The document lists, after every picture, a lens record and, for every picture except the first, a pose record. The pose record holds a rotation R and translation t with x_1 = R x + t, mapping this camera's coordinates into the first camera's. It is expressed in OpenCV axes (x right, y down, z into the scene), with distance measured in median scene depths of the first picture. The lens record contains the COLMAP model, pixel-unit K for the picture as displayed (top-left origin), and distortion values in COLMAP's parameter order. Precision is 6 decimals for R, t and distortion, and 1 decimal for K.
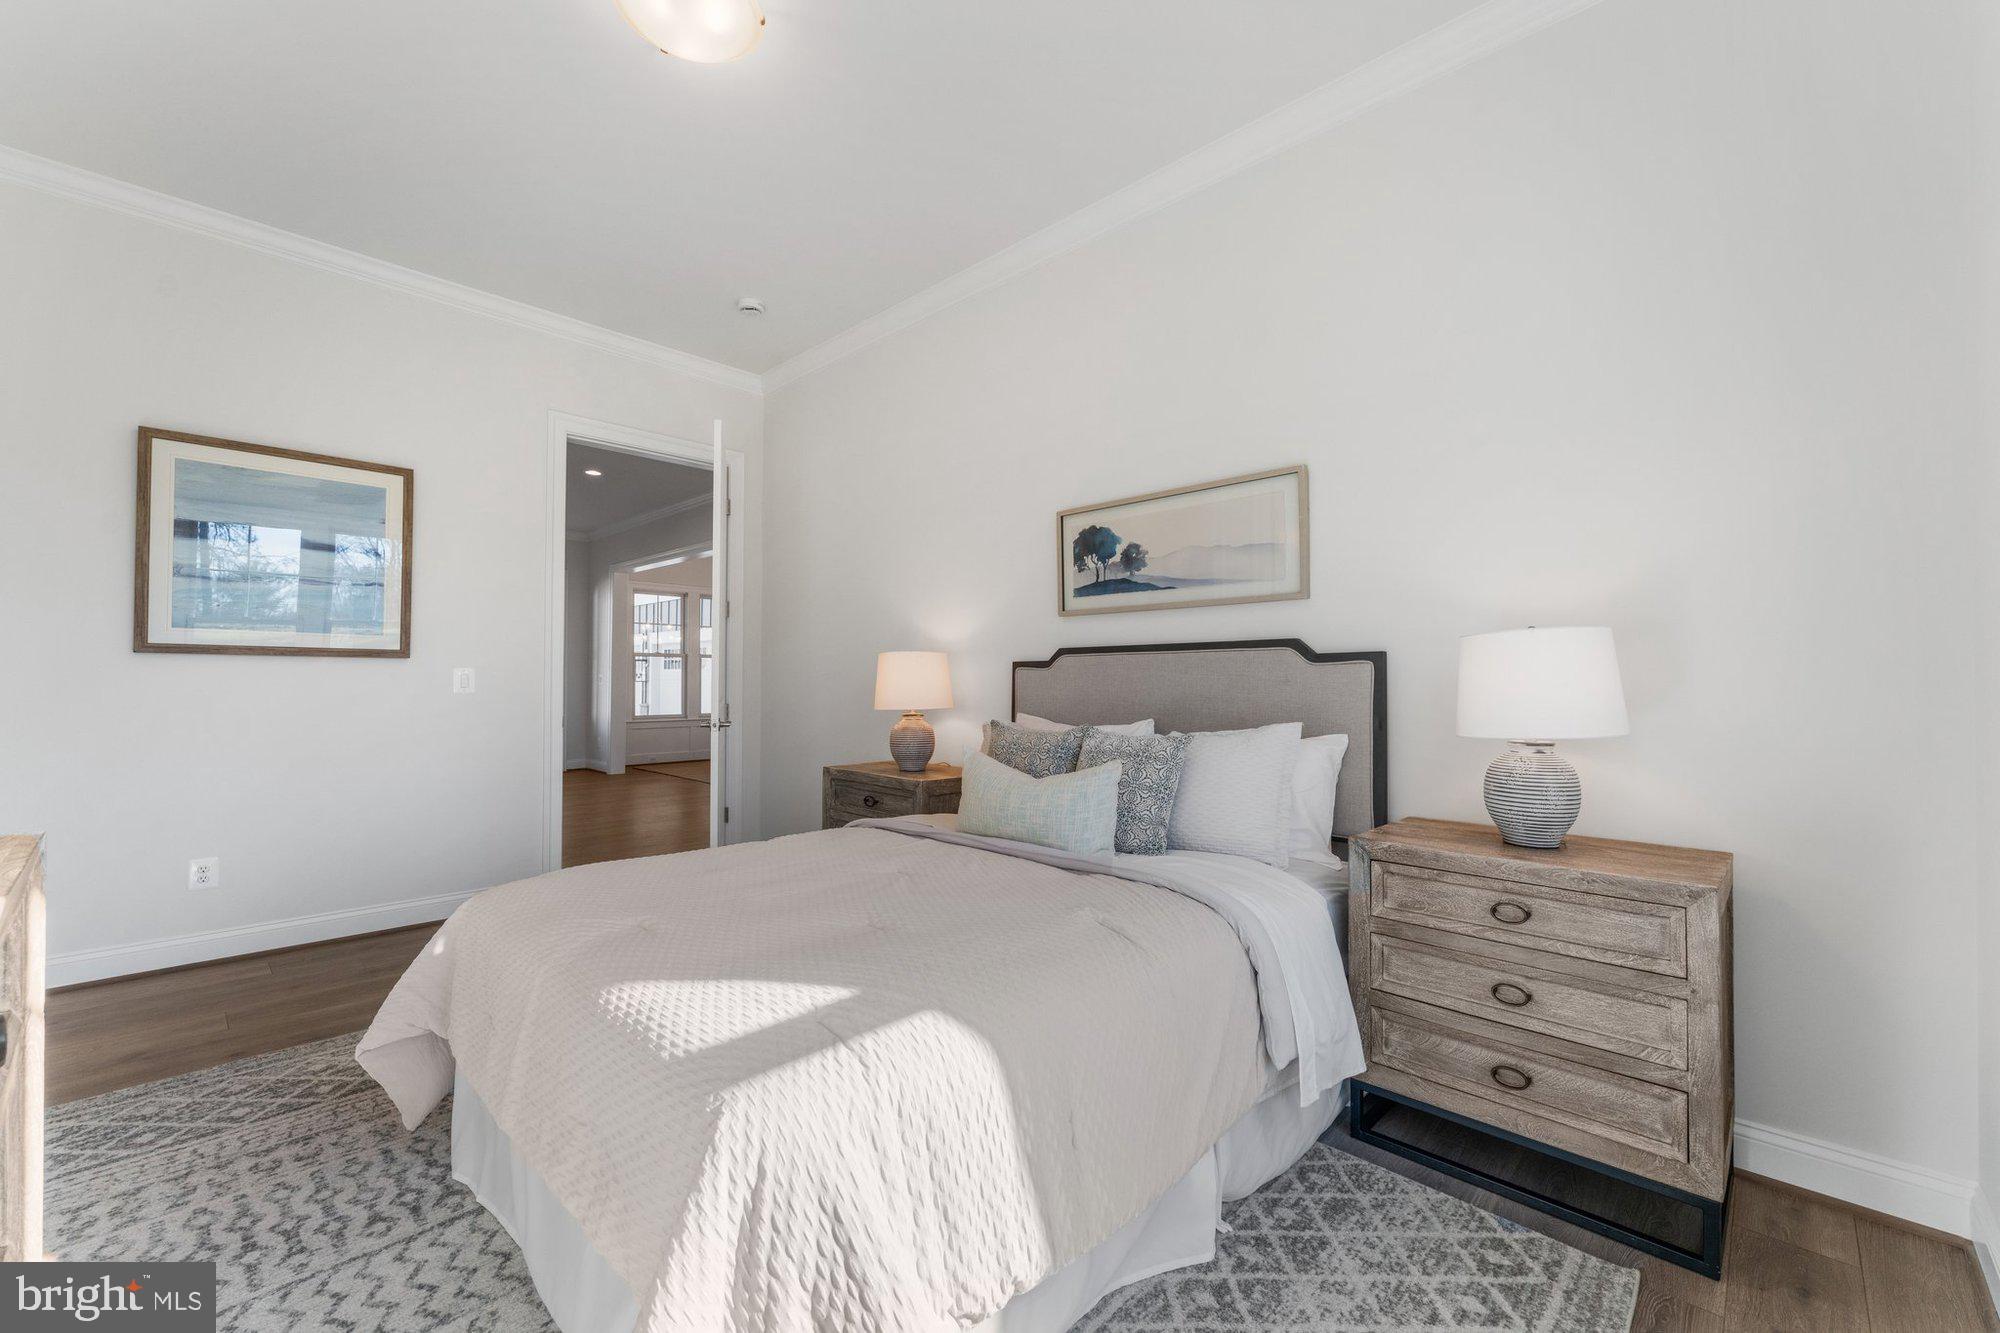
lens RADIAL K [[810.4, 0, 1006.2], [0, 810.4, 665.7], [0, 0, 1]] dist [-0.000189, 0.000798]
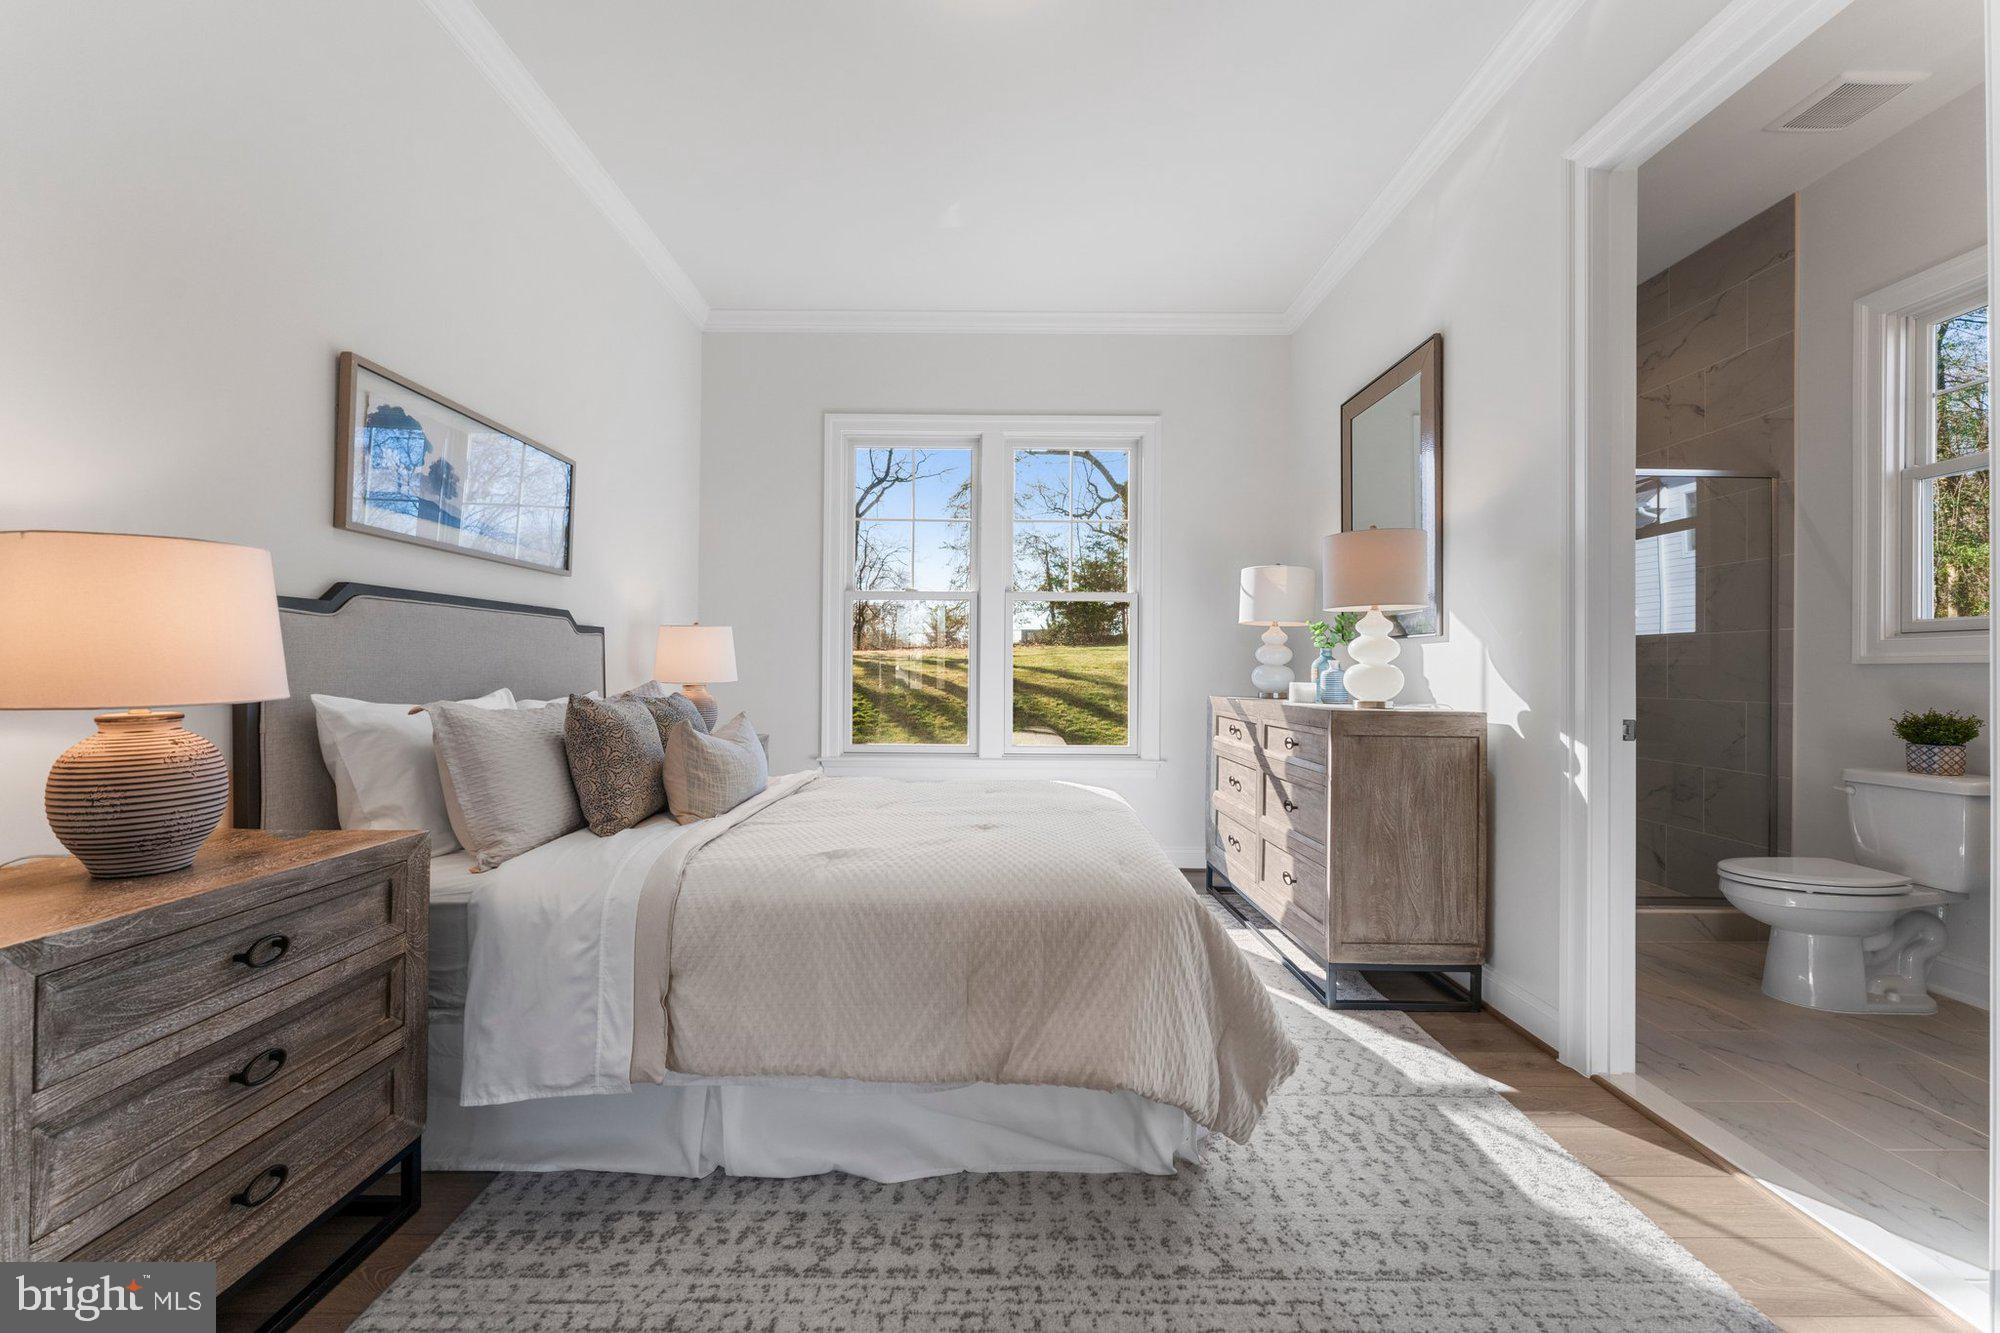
lens RADIAL K [[810.4, 0, 990.9], [0, 810.4, 663.0], [0, 0, 1]] dist [-0.000189, 0.000798]
pose [[-0.689447, -0.002180, 0.724333, -0.804812], [-0.019941, 0.999674, -0.015972, 0.043050], [-0.724062, -0.025456, -0.689265, 1.246139]]
